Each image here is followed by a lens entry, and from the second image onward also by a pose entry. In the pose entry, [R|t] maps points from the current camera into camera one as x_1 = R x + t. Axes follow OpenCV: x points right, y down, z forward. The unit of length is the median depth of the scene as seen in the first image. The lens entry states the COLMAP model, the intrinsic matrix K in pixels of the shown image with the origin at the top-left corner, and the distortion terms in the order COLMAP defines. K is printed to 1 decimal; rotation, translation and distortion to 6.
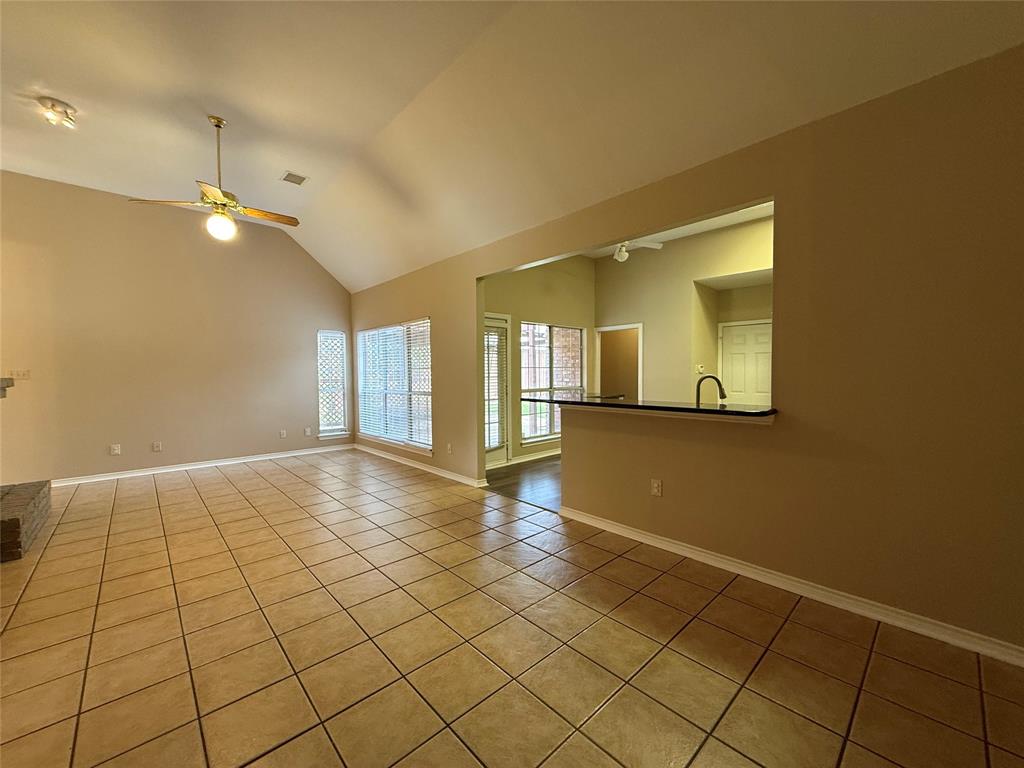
lens RADIAL K [[410.6, 0, 503.9], [0, 410.6, 386.5], [0, 0, 1]] dist [-0.000118, -0.000394]
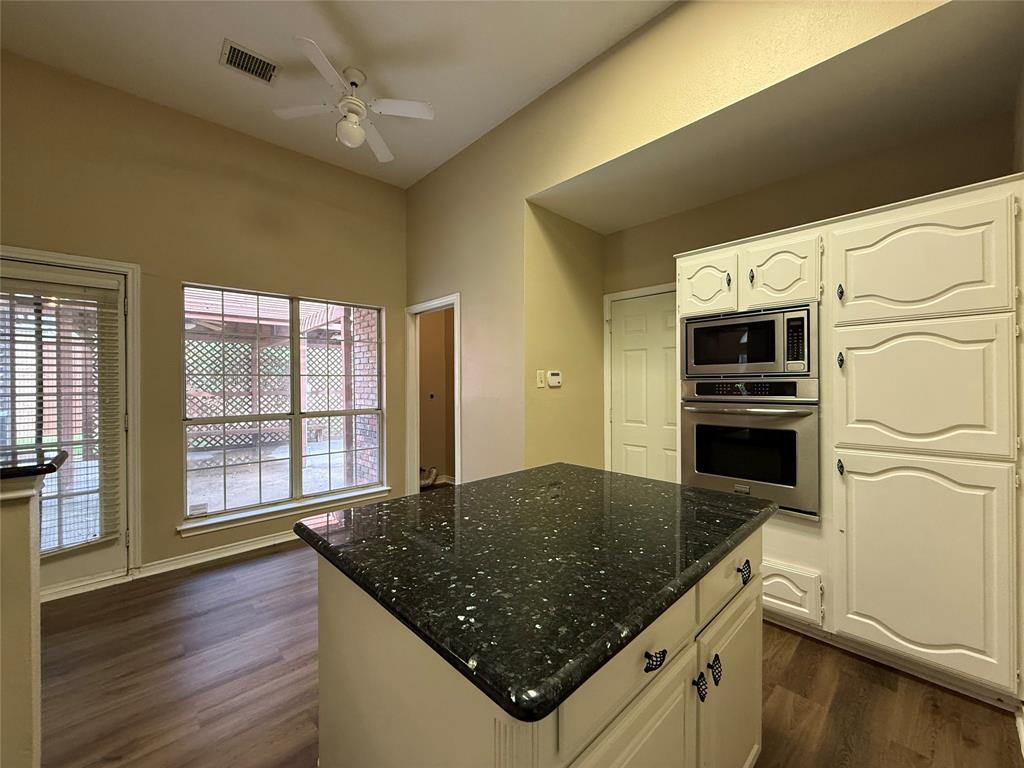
lens RADIAL K [[410.6, 0, 509.3], [0, 410.6, 380.2], [0, 0, 1]] dist [-0.000118, -0.000394]
pose [[0.999948, 0.003768, 0.009516, 0.454015], [-0.003376, 0.999158, -0.040898, -0.021059], [-0.009662, 0.040864, 0.999118, 0.531145]]
